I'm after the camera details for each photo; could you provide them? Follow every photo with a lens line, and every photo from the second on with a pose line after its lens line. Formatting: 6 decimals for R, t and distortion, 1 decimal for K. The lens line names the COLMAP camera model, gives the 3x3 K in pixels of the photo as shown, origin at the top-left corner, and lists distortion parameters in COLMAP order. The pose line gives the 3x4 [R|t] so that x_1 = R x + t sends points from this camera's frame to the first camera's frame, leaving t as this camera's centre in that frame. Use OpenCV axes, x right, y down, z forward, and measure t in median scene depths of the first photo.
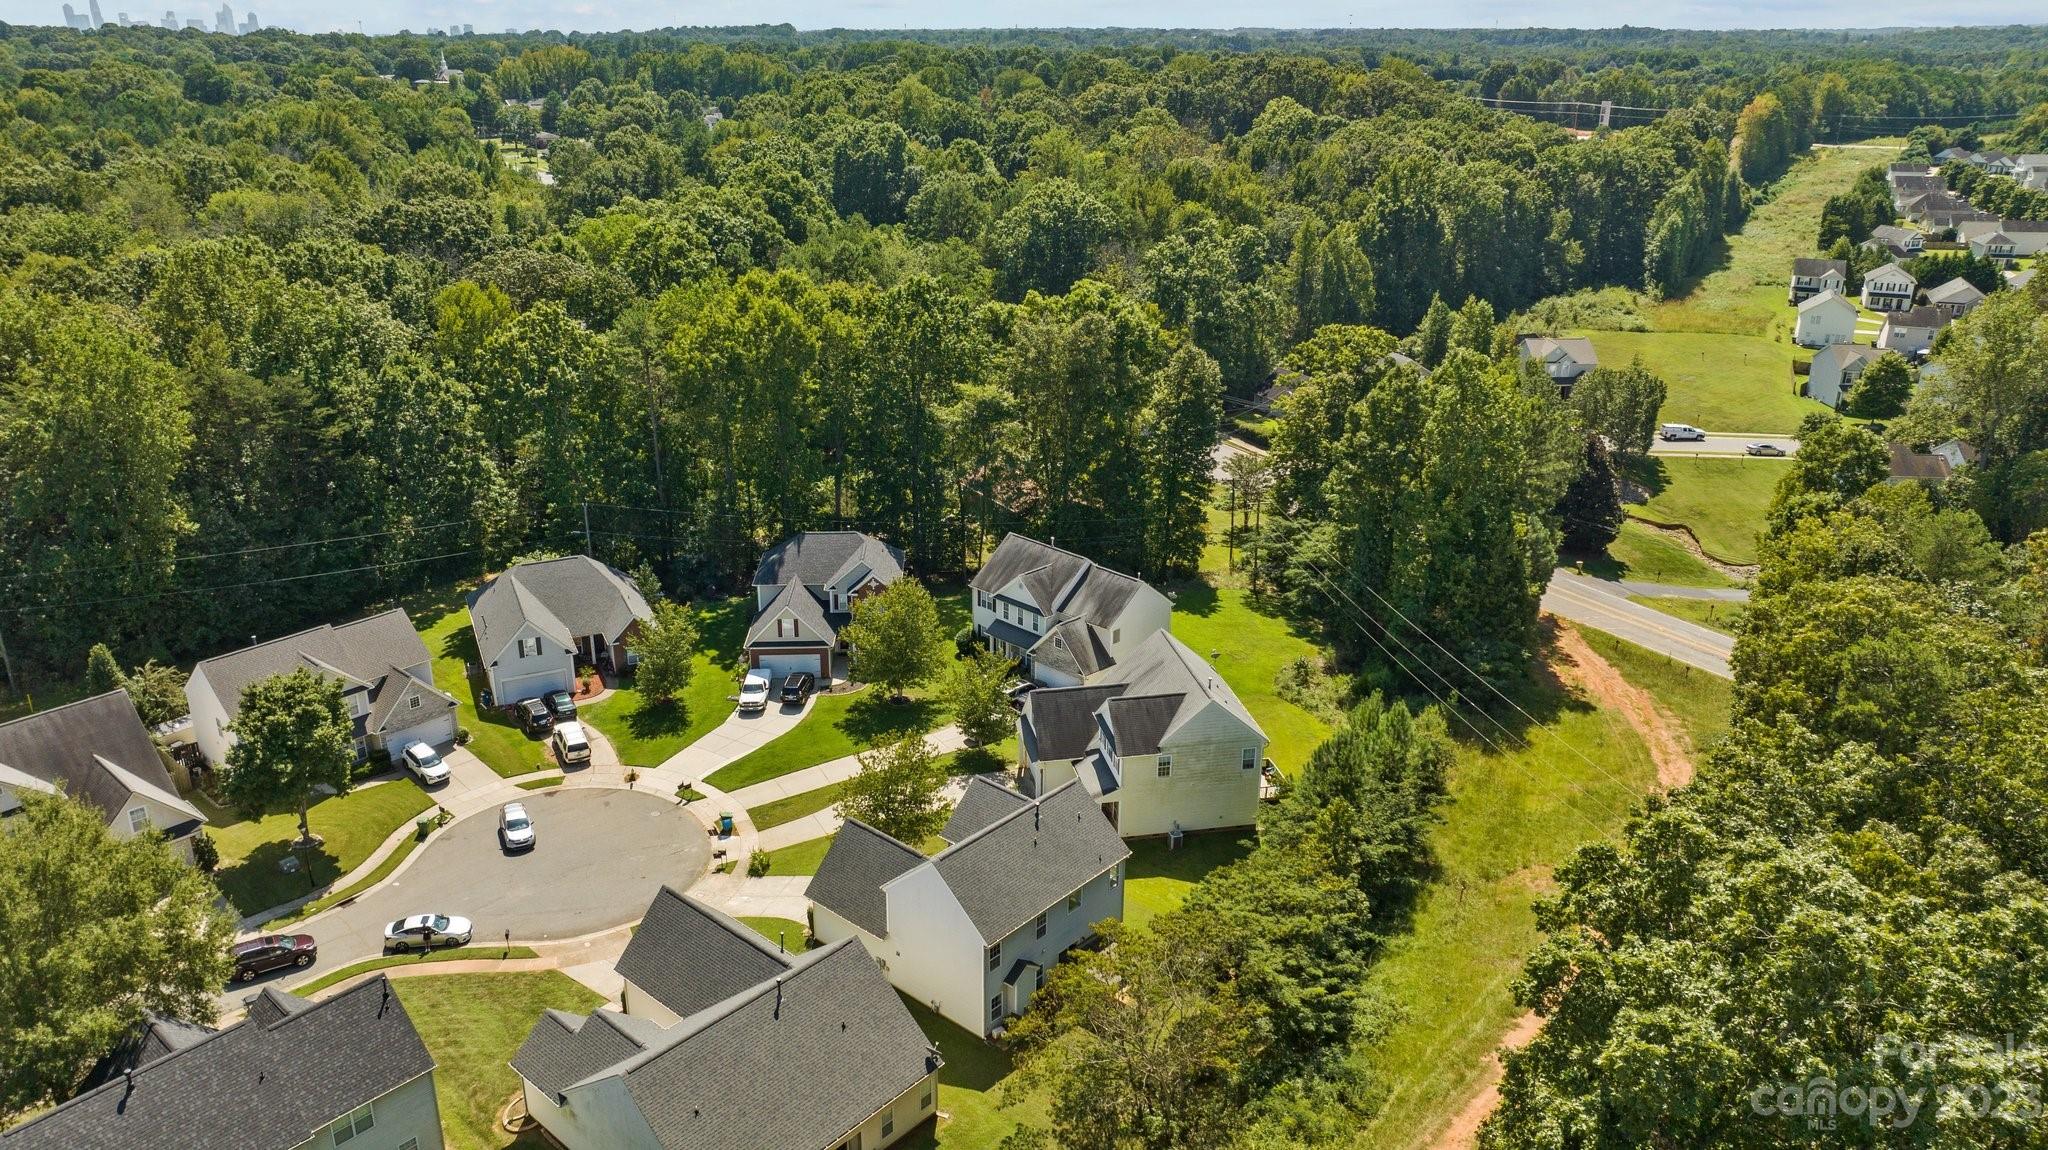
lens RADIAL K [[1470.0, 0, 1024.0], [0, 1470.0, 575.0], [0, 0, 1]] dist [-0.016113, -0.004260]
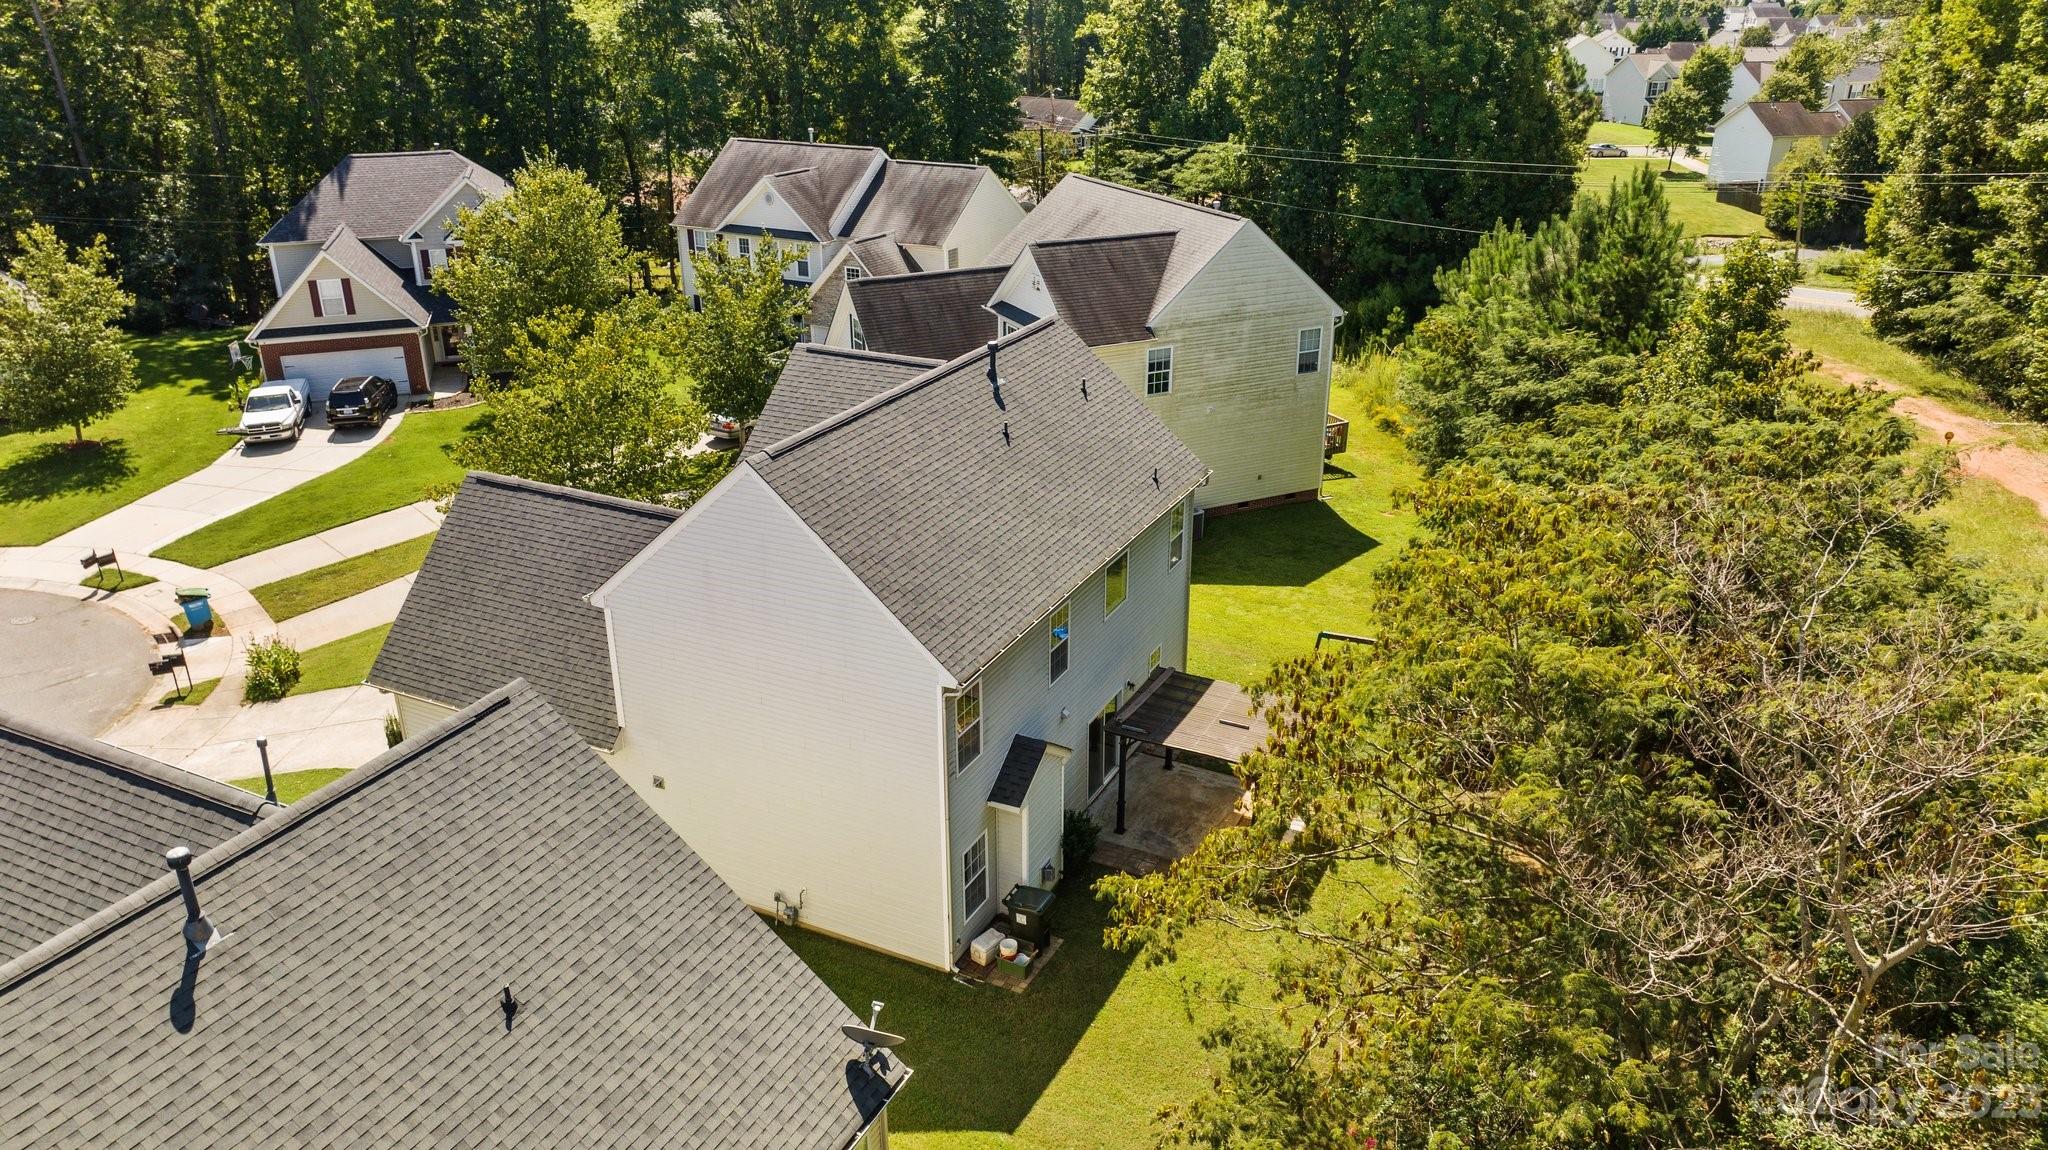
lens RADIAL K [[1480.4, 0, 1095.7], [0, 1480.4, 580.1], [0, 0, 1]] dist [-0.027289, -0.002354]
pose [[0.957994, -0.106915, 0.266115, -0.050180], [0.092613, 0.993528, 0.065765, 0.132308], [-0.271424, -0.038357, 0.961695, 0.426438]]
